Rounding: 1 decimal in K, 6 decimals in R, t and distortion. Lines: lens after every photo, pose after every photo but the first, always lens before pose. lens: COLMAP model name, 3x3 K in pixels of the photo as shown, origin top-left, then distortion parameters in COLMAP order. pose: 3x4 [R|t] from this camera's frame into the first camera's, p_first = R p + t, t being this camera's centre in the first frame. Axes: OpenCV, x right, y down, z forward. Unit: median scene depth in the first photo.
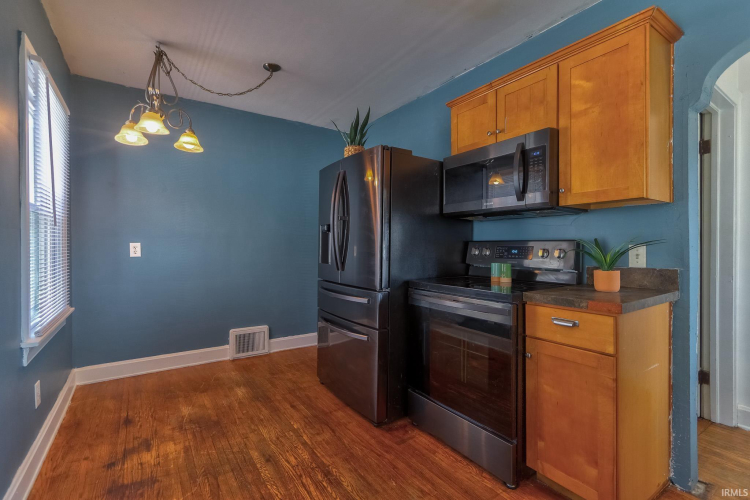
lens RADIAL K [[343.6, 0, 375.0], [0, 343.6, 250.0], [0, 0, 1]] dist [0.001080, 0.000169]
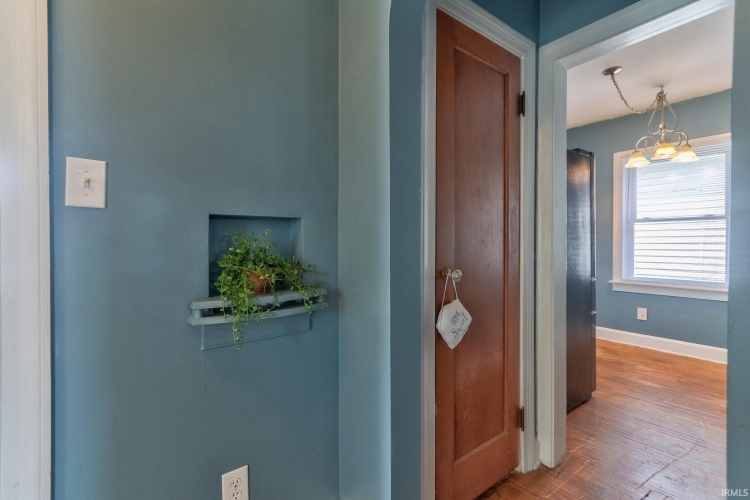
lens RADIAL K [[343.6, 0, 375.0], [0, 343.6, 250.0], [0, 0, 1]] dist [0.001080, 0.000169]
pose [[-0.999565, -0.018535, -0.022953, 0.521710], [-0.018845, 0.999733, 0.013376, 0.033953], [0.022699, 0.013803, -0.999647, 2.410853]]
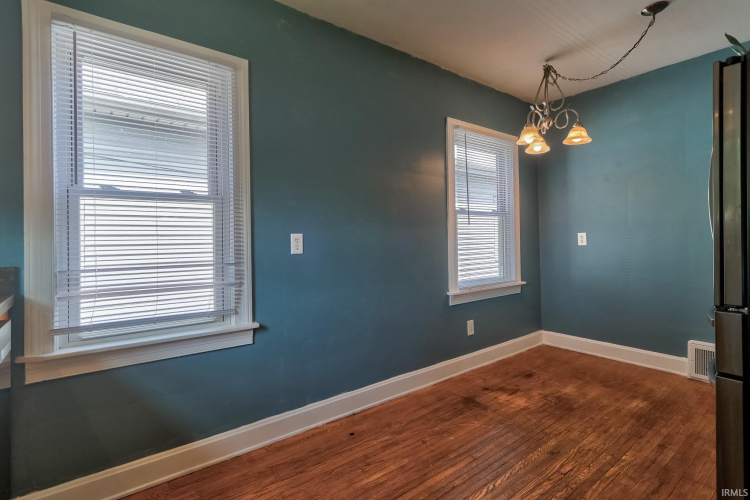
lens RADIAL K [[366.9, 0, 377.3], [0, 366.9, 242.6], [0, 0, 1]] dist [-0.001093, 0.000054]
pose [[0.057874, 0.009470, -0.998279, 0.590139], [0.003871, 0.999945, 0.009711, -0.004454], [0.998316, -0.004426, 0.057834, 0.367474]]
